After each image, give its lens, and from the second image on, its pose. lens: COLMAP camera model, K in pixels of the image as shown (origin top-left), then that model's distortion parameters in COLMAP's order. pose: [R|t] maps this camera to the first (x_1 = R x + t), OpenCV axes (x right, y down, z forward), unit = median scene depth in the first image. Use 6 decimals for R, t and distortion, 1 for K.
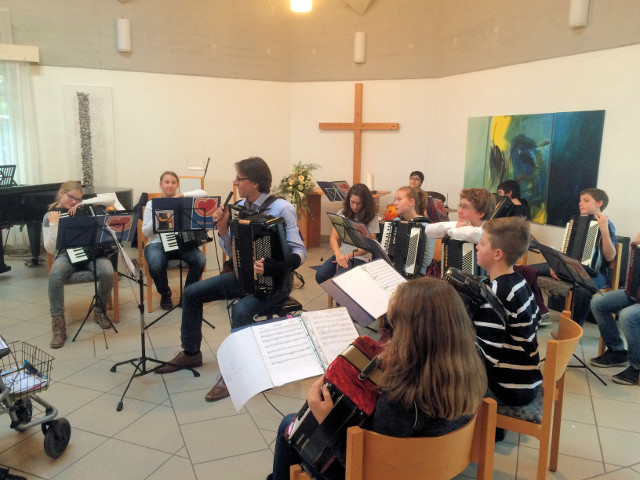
lens RADIAL K [[533.0, 0, 320.0], [0, 533.0, 240.0], [0, 0, 1]] dist [0.093659, -0.151424]
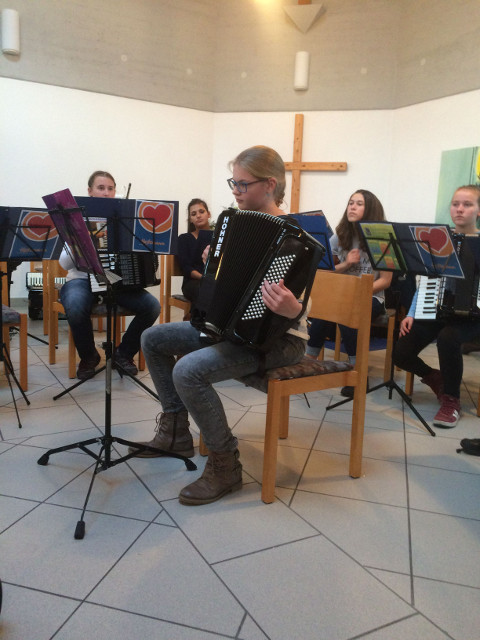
lens RADIAL K [[533.0, 0, 240.0], [0, 533.0, 320.0], [0, 0, 1]] dist [0.093659, -0.151424]
pose [[0.995009, 0.011711, 0.099095, -0.115780], [-0.009613, 0.999720, -0.021623, 0.053564], [-0.099321, 0.020563, 0.994843, 0.220828]]
